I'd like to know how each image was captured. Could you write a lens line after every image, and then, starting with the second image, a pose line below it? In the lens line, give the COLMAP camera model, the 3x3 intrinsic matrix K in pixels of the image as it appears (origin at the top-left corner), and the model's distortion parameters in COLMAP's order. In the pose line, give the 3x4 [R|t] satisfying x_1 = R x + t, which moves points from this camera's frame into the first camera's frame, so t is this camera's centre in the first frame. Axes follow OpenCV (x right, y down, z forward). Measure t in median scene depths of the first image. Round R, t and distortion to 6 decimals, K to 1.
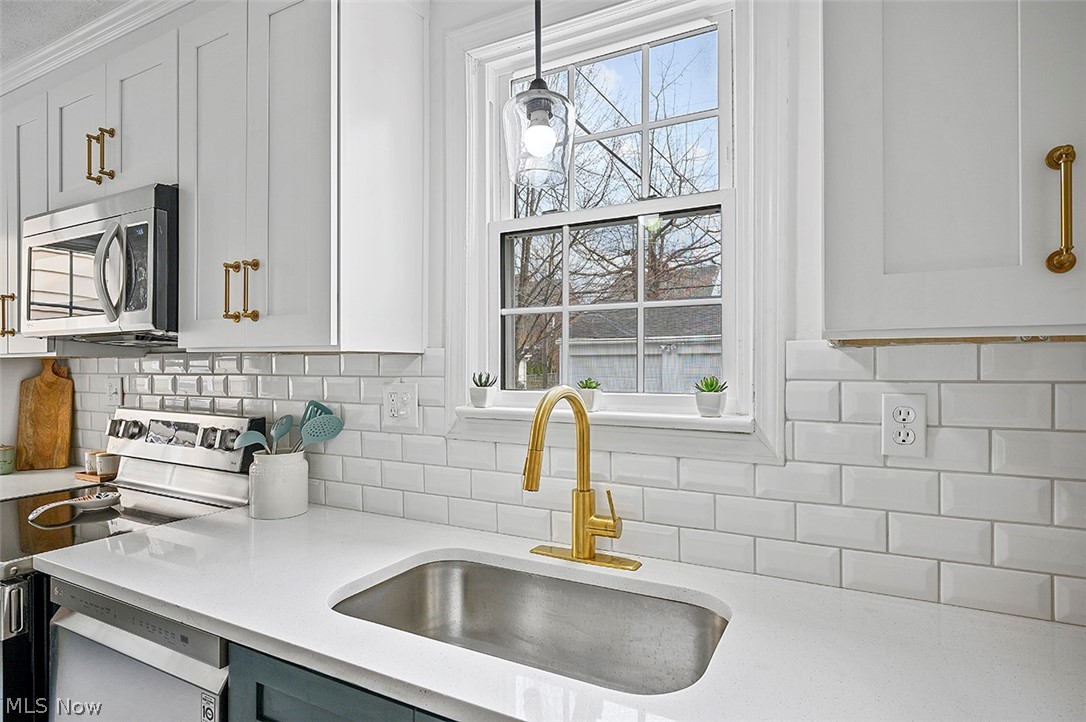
lens RADIAL K [[576.2, 0, 541.4], [0, 576.2, 363.1], [0, 0, 1]] dist [0.000449, 0.001720]
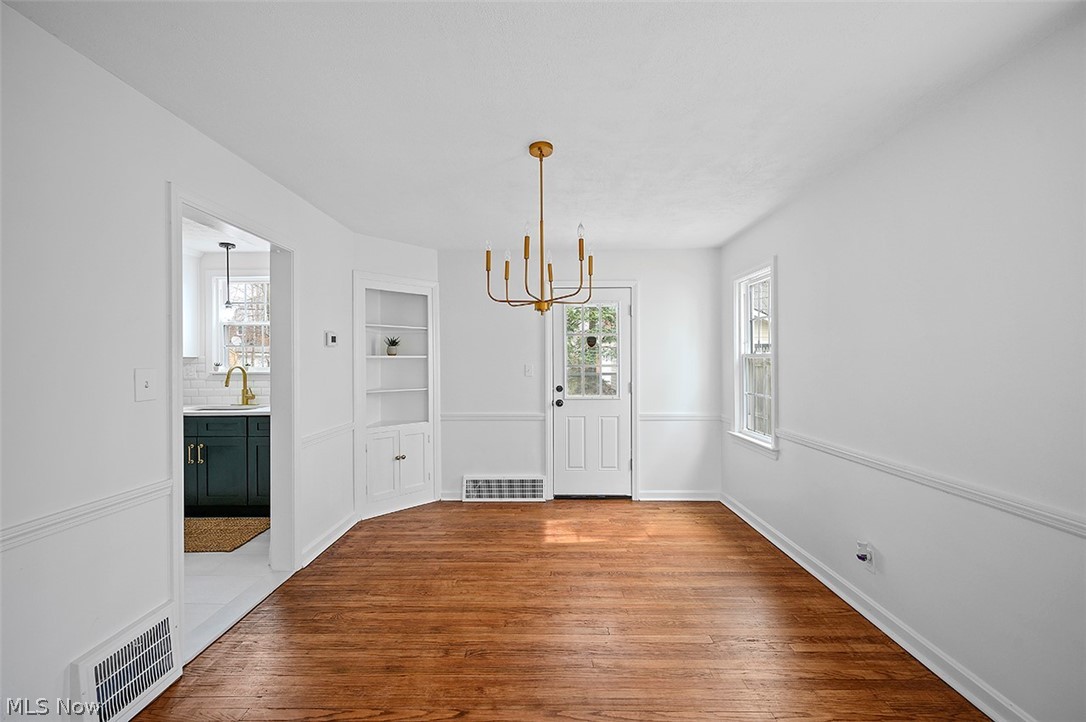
lens RADIAL K [[429.7, 0, 538.6], [0, 429.7, 365.0], [0, 0, 1]] dist [-0.001568, 0.000886]
pose [[0.886663, -0.006449, 0.462371, 0.402709], [0.002876, 0.999960, 0.008431, 0.011861], [-0.462407, -0.006145, 0.886647, -2.151270]]
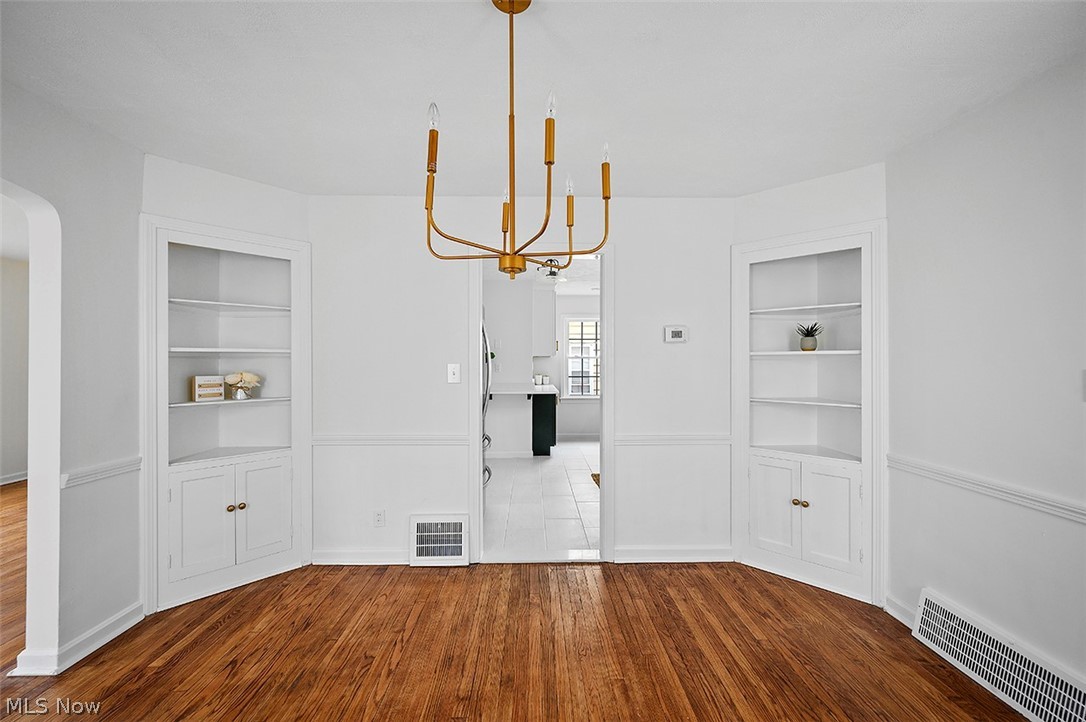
lens RADIAL K [[429.7, 0, 545.3], [0, 429.7, 362.3], [0, 0, 1]] dist [-0.001568, 0.000886]
pose [[0.504024, 0.005925, -0.863669, 1.647487], [-0.003829, 0.999982, 0.004626, 0.016255], [0.863681, 0.000975, 0.504038, -1.356999]]
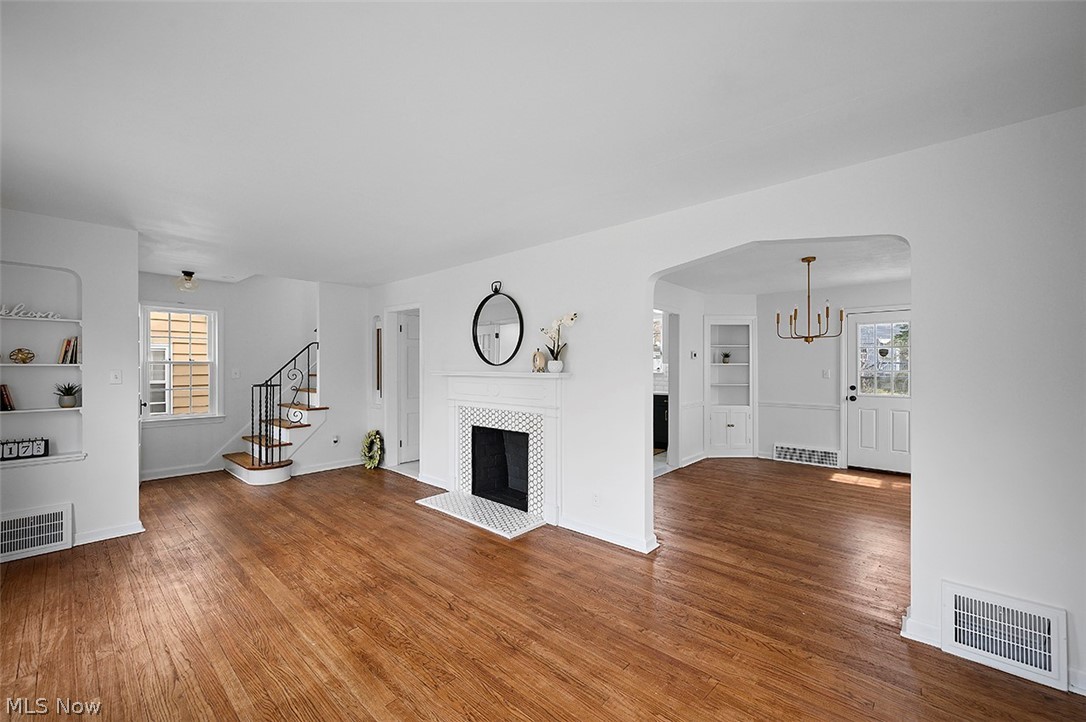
lens RADIAL K [[429.7, 0, 545.1], [0, 429.7, 364.3], [0, 0, 1]] dist [-0.001568, 0.000886]
pose [[0.974231, 0.002462, -0.225541, 0.071799], [-0.004021, 0.999971, -0.006451, 0.017237], [0.225518, 0.007192, 0.974212, -3.793363]]
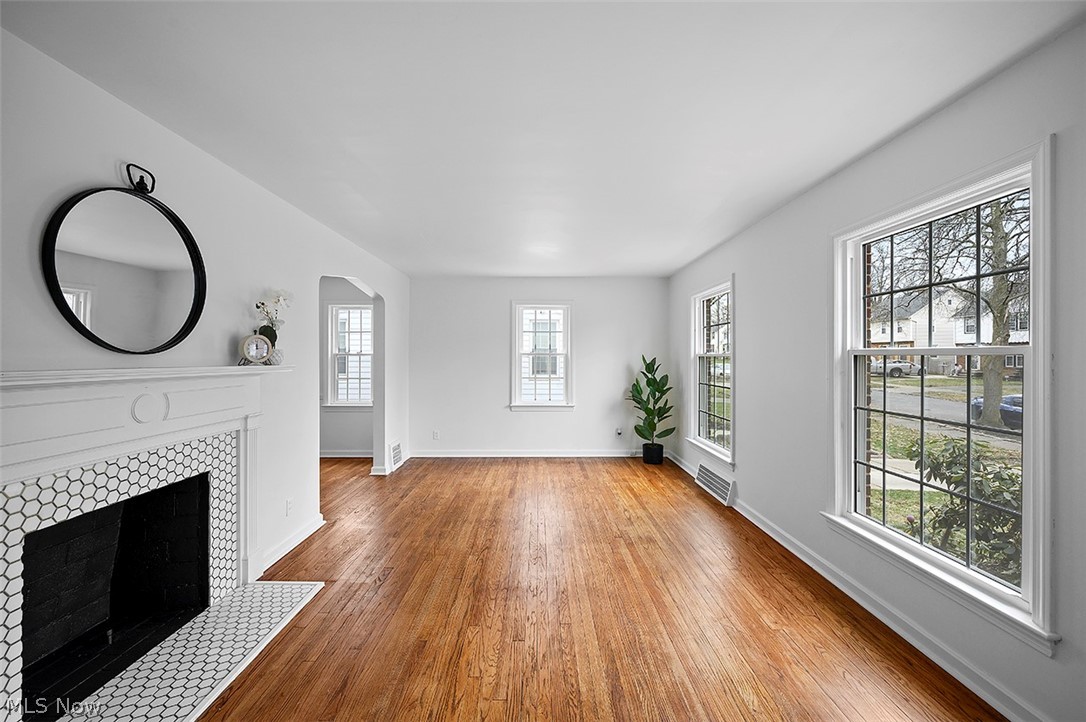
lens RADIAL K [[429.7, 0, 538.7], [0, 429.7, 355.9], [0, 0, 1]] dist [-0.001568, 0.000886]
pose [[-0.479971, 0.004638, 0.877272, -2.154514], [0.001938, 0.999989, -0.004227, 0.019785], [-0.877282, -0.000329, -0.479975, -1.872453]]
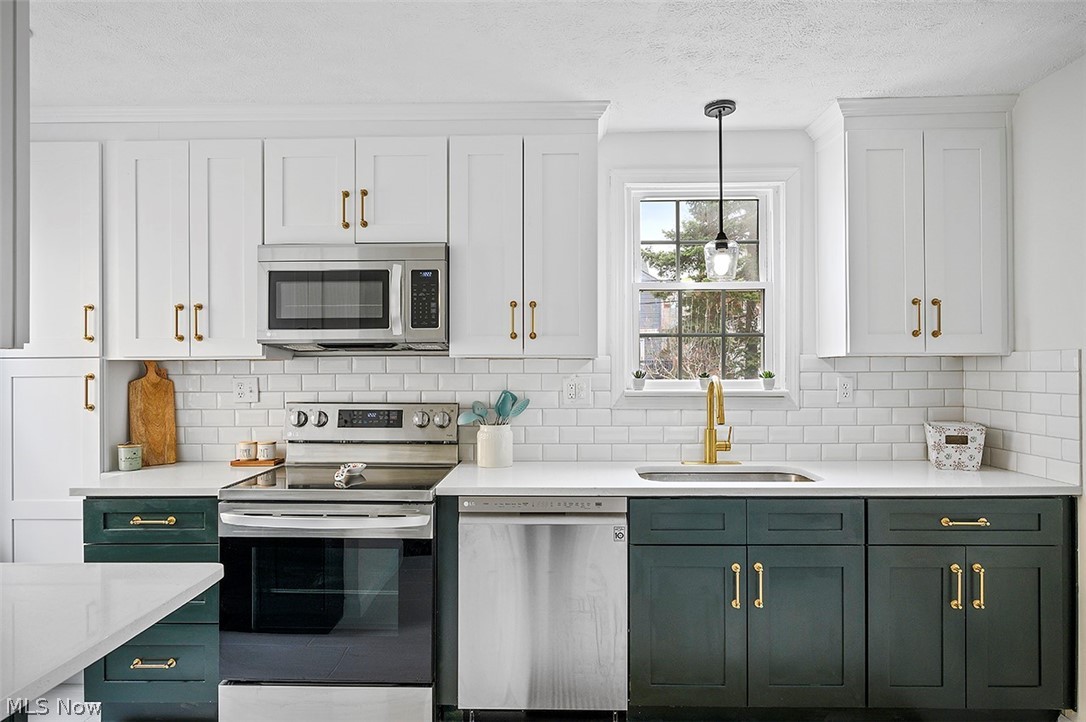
lens RADIAL K [[671.2, 0, 539.7], [0, 671.2, 359.7], [0, 0, 1]] dist [-0.004841, -0.001006]
pose [[0.892906, 0.006357, 0.450199, -1.104575], [0.000057, 0.999899, -0.014231, 0.011180], [-0.450244, 0.012733, 0.892815, -0.589180]]
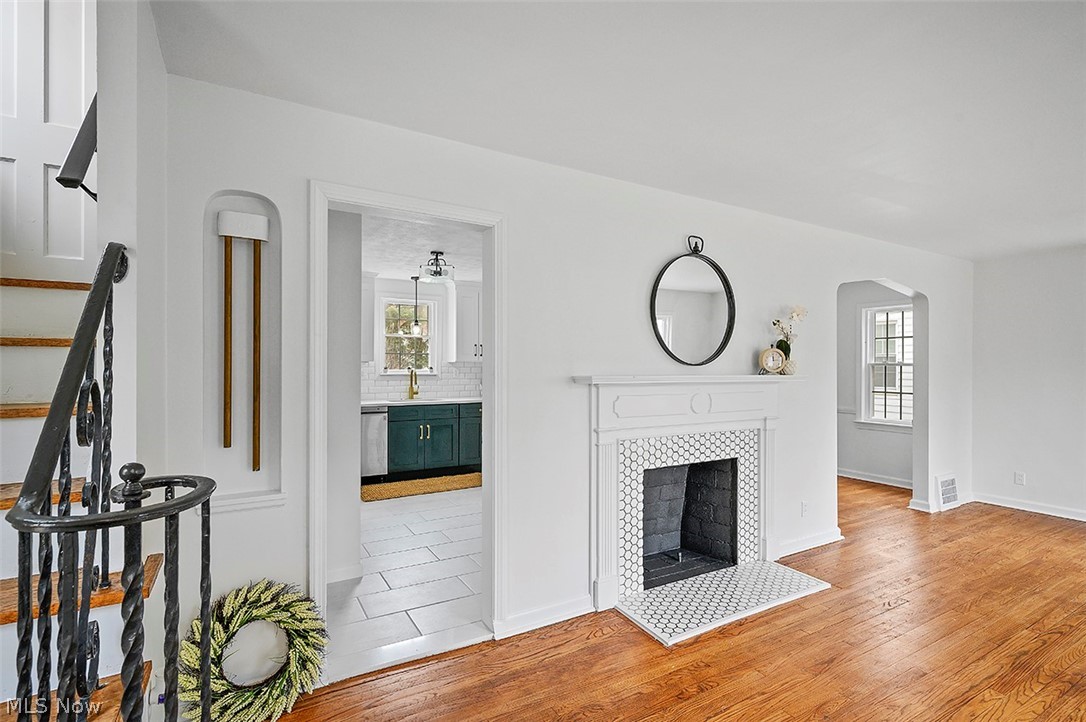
lens RADIAL K [[510.5, 0, 547.3], [0, 510.5, 364.6], [0, 0, 1]] dist [-0.000803, 0.000887]
pose [[0.519746, 0.006119, 0.854299, -2.589614], [-0.003753, 0.999981, -0.004880, 0.016606], [-0.854313, -0.000670, 0.519759, -2.016242]]
